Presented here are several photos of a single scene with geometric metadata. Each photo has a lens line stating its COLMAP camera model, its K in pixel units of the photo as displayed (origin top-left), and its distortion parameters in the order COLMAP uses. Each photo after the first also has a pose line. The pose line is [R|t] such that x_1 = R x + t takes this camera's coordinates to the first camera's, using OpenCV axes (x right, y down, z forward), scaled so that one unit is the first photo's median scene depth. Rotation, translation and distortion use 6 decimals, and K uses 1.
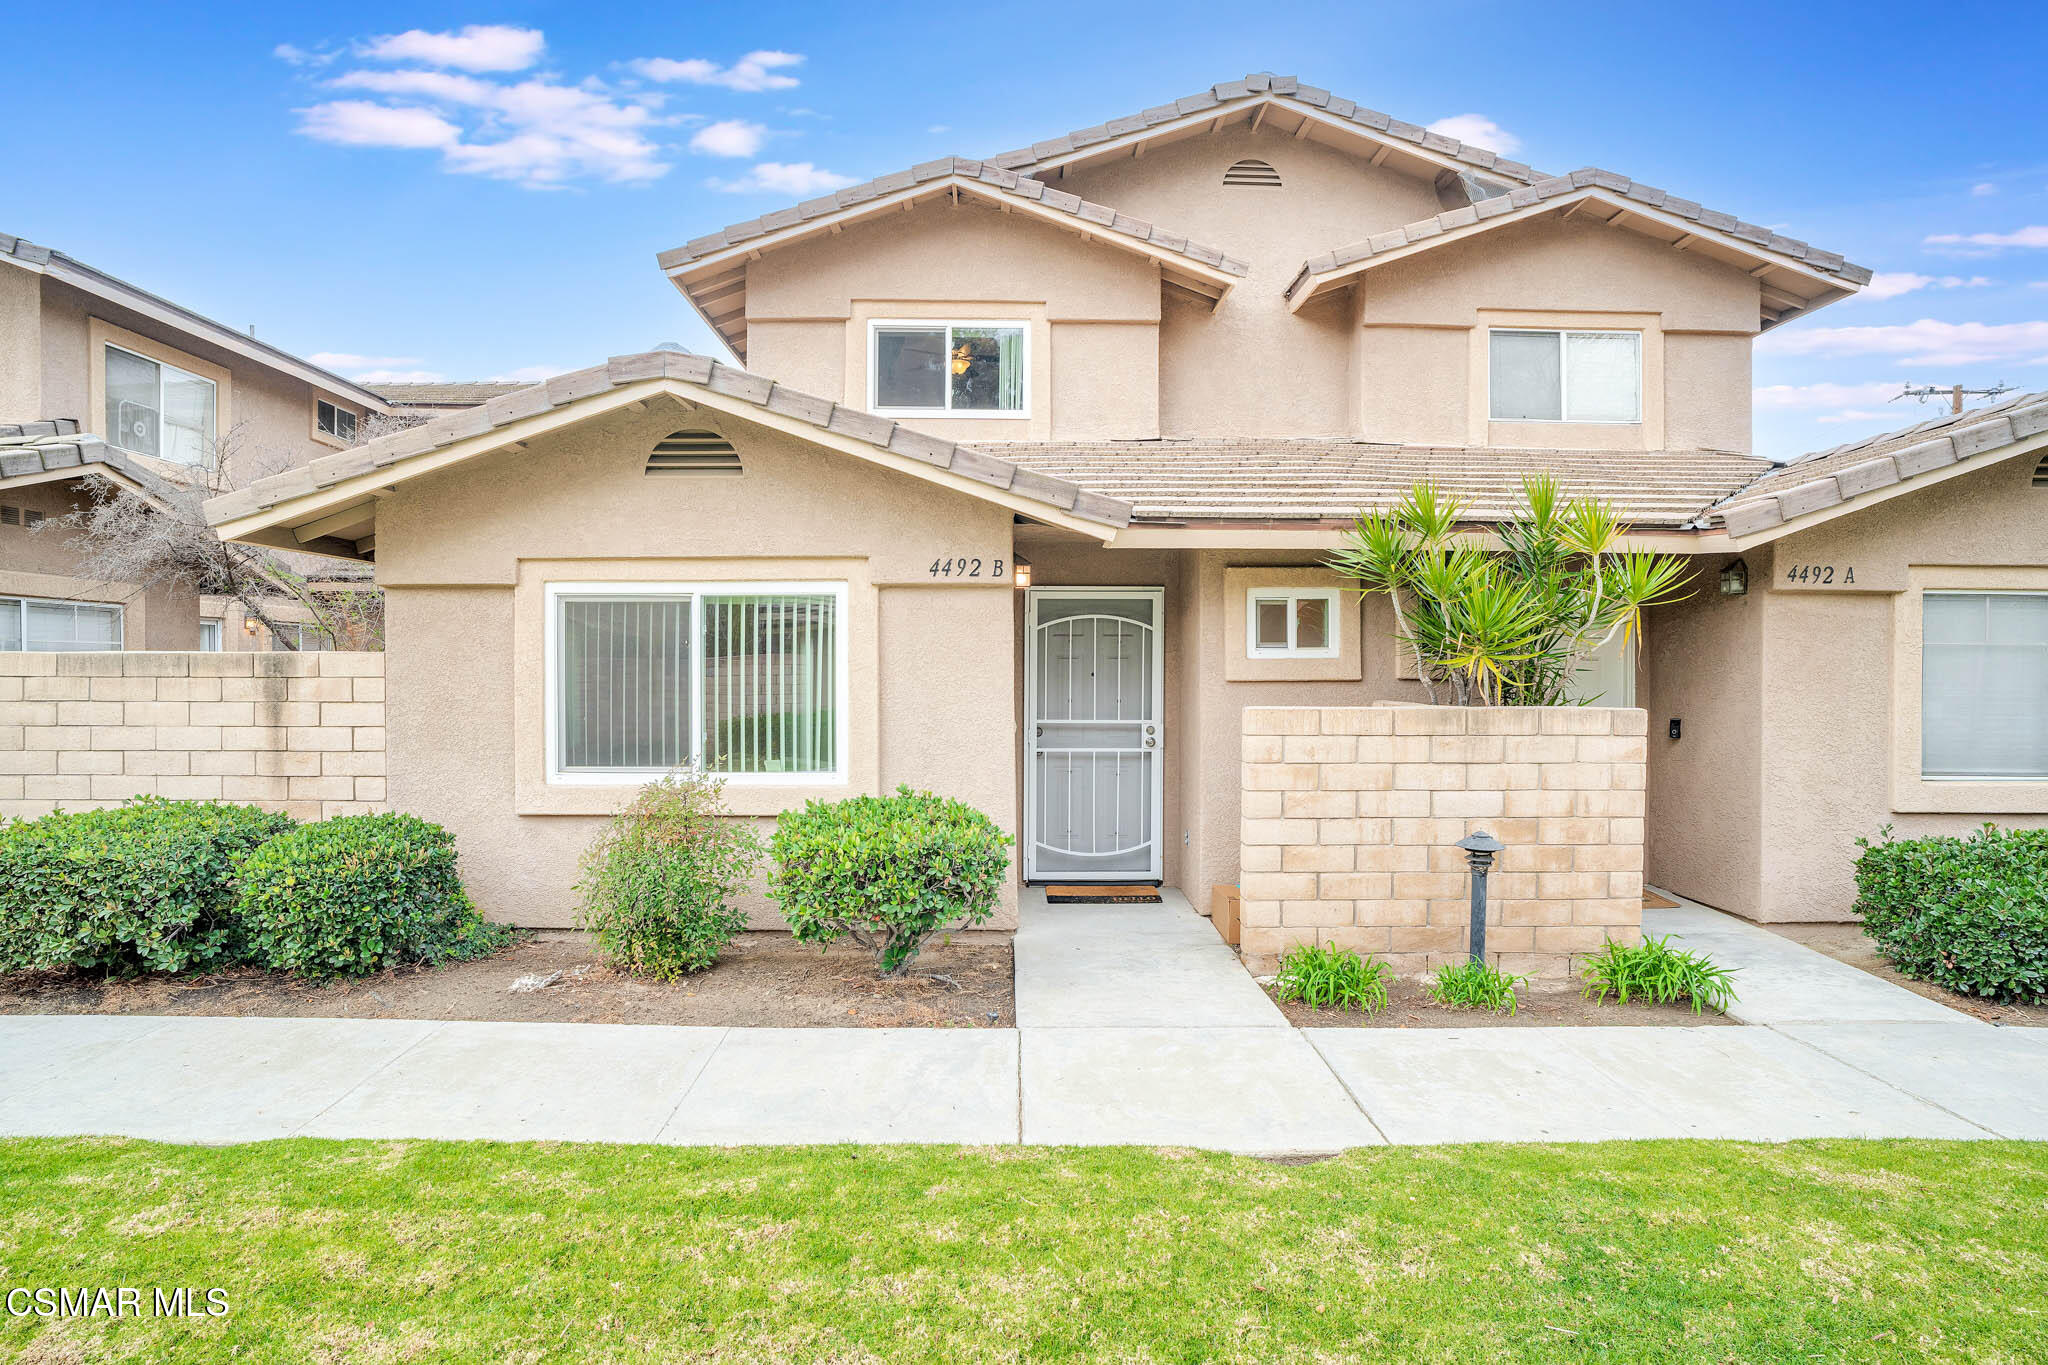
lens RADIAL K [[1059.7, 0, 1013.3], [0, 1059.7, 681.7], [0, 0, 1]] dist [-0.057483, 0.029874]
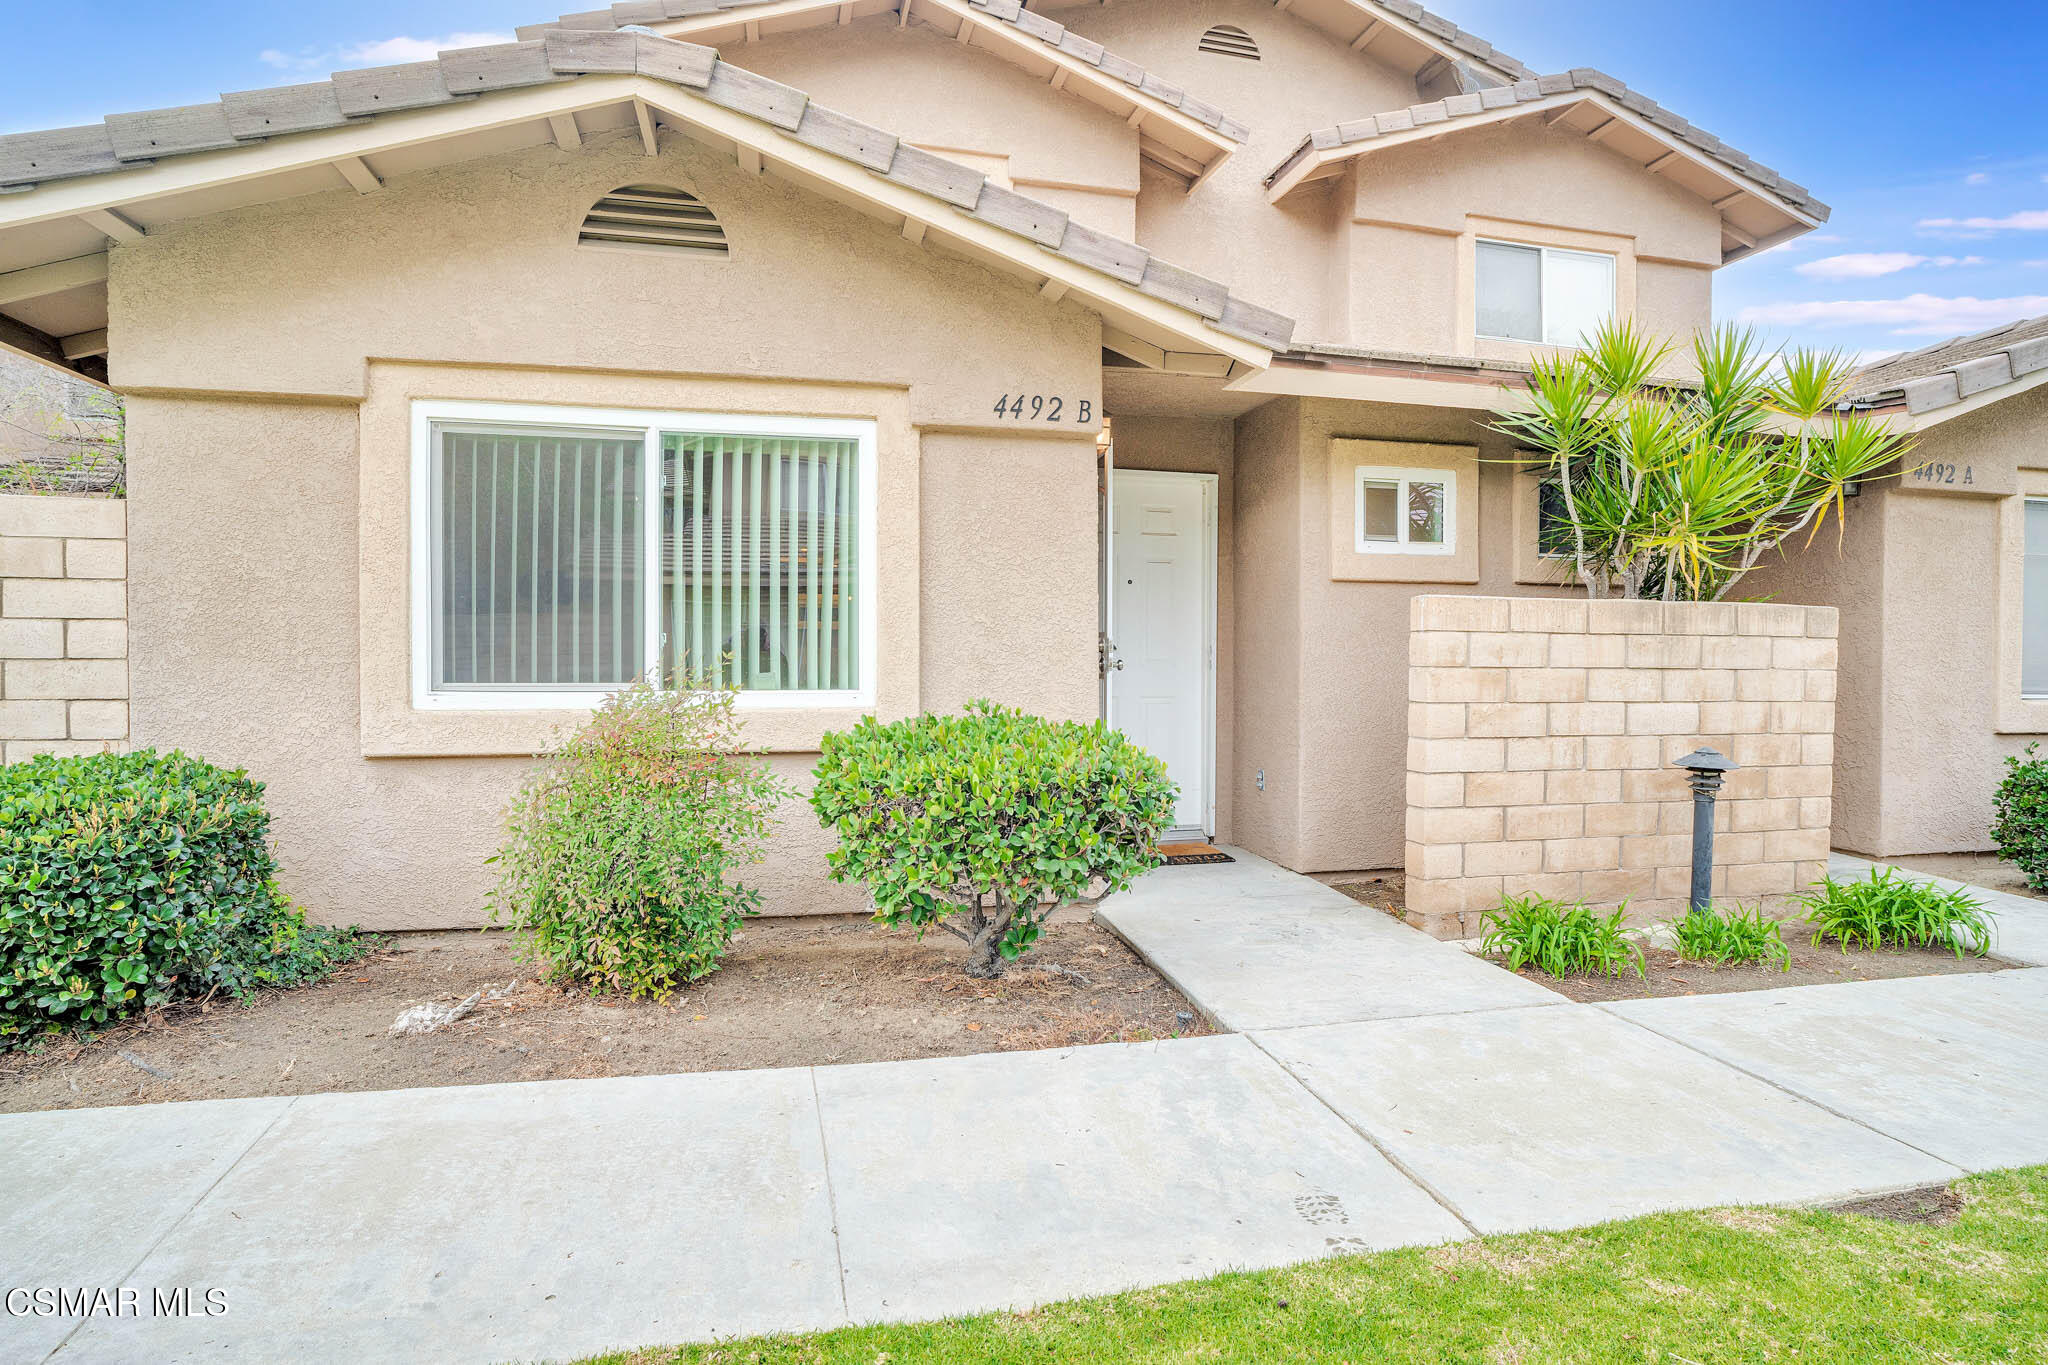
lens RADIAL K [[1059.7, 0, 1013.3], [0, 1059.7, 681.7], [0, 0, 1]] dist [-0.057483, 0.029874]
pose [[0.976897, -0.000799, 0.213709, -0.220626], [-0.000664, 0.999977, 0.006777, 0.076490], [-0.213709, -0.006762, 0.976874, 0.289291]]
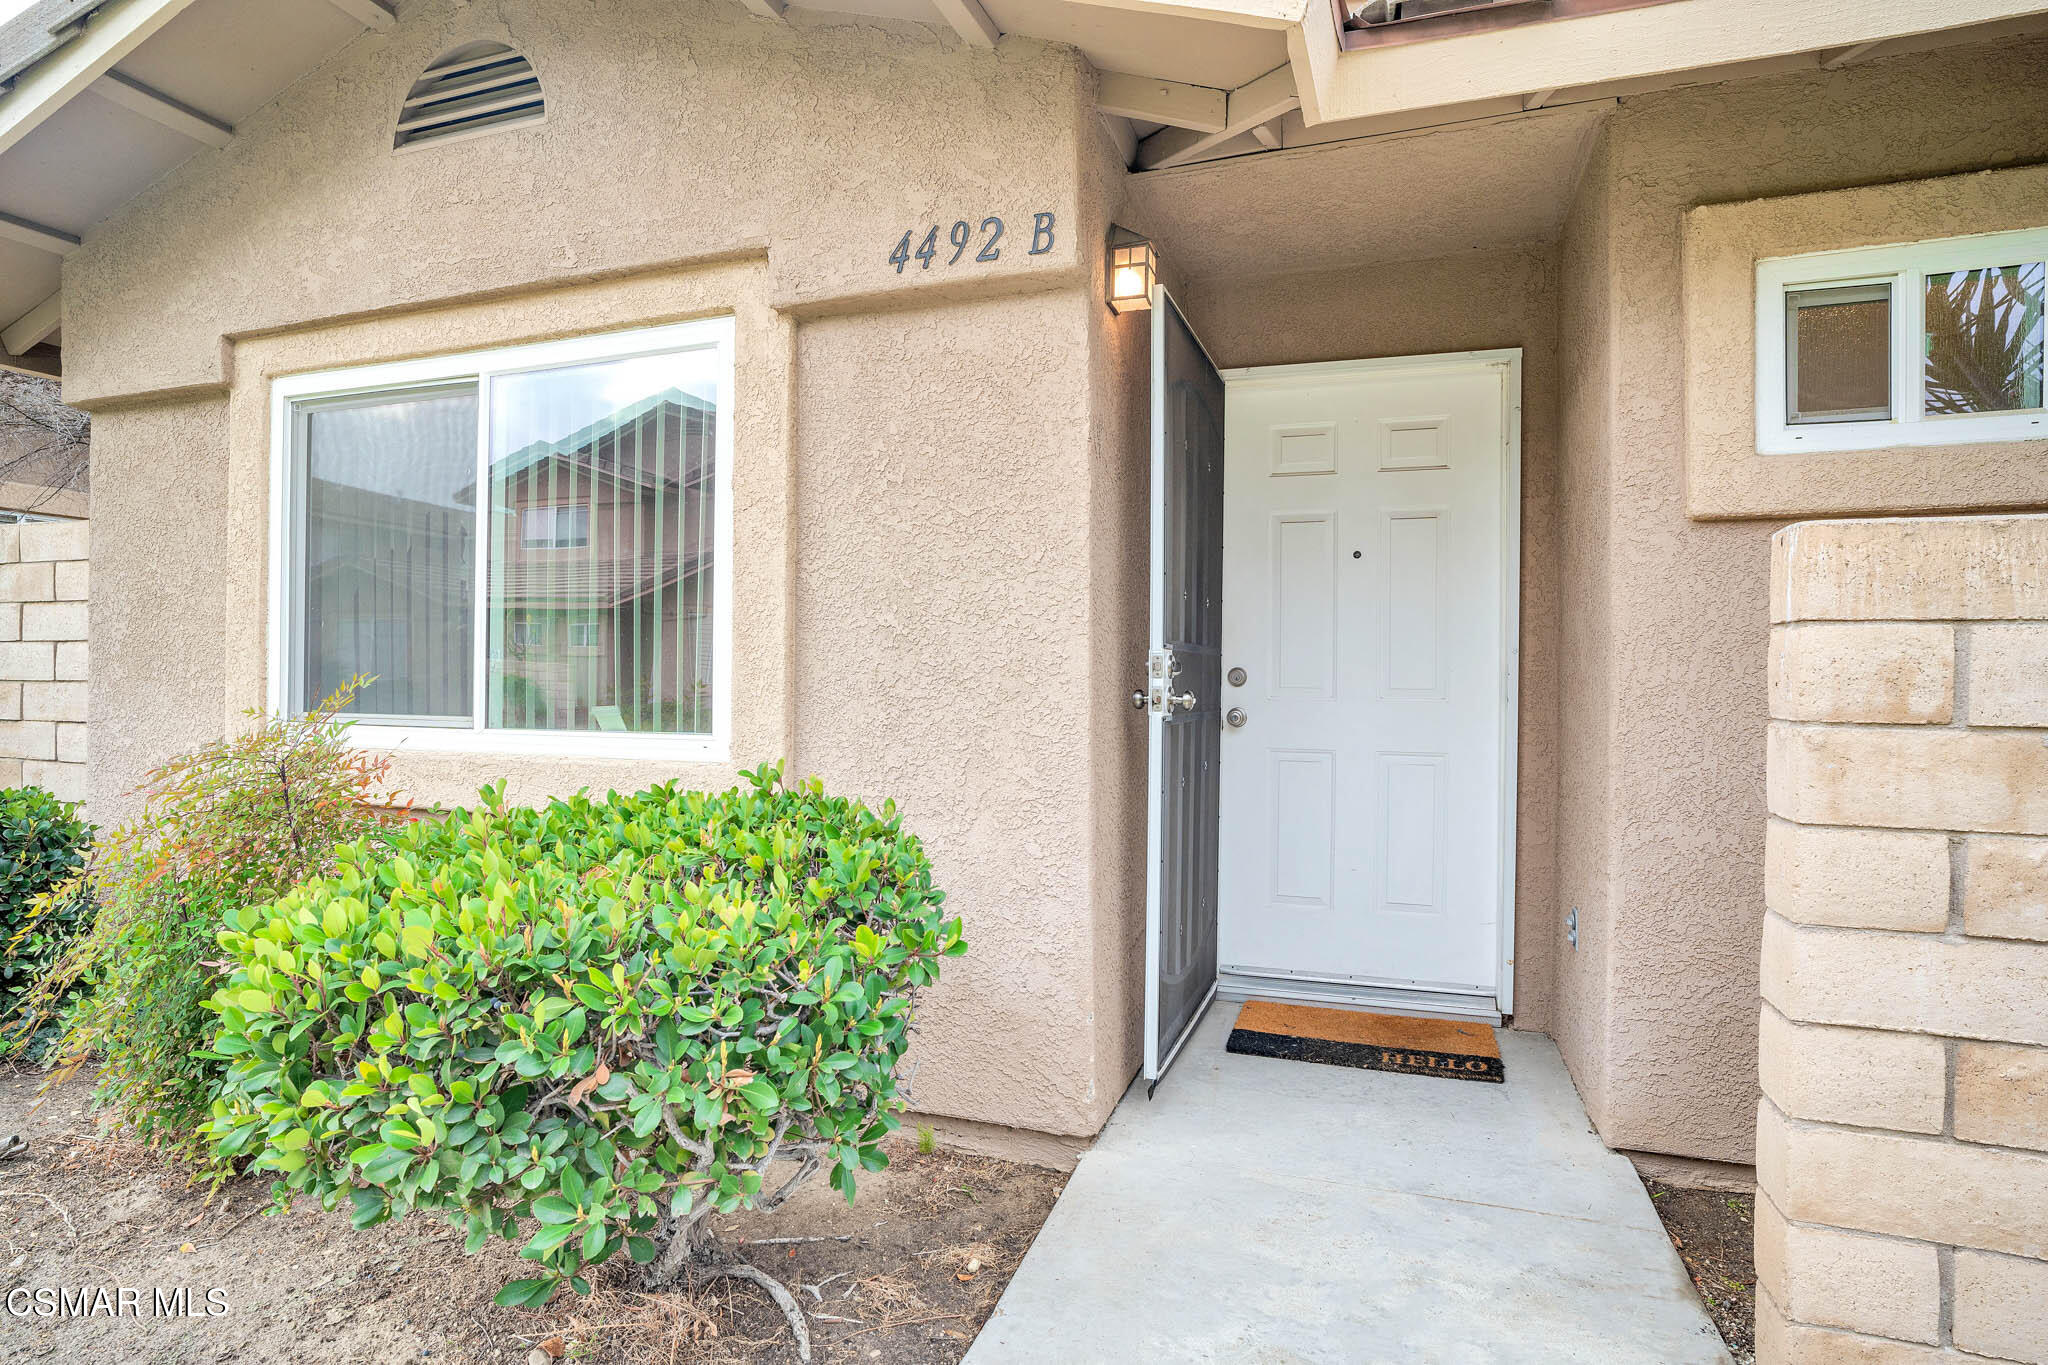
lens RADIAL K [[1059.7, 0, 1013.3], [0, 1059.7, 681.7], [0, 0, 1]] dist [-0.057483, 0.029874]
pose [[0.939348, 0.008779, -0.342853, 0.112557], [-0.011470, 0.999917, -0.005824, 0.064823], [0.342774, 0.009404, 0.939371, 0.625150]]
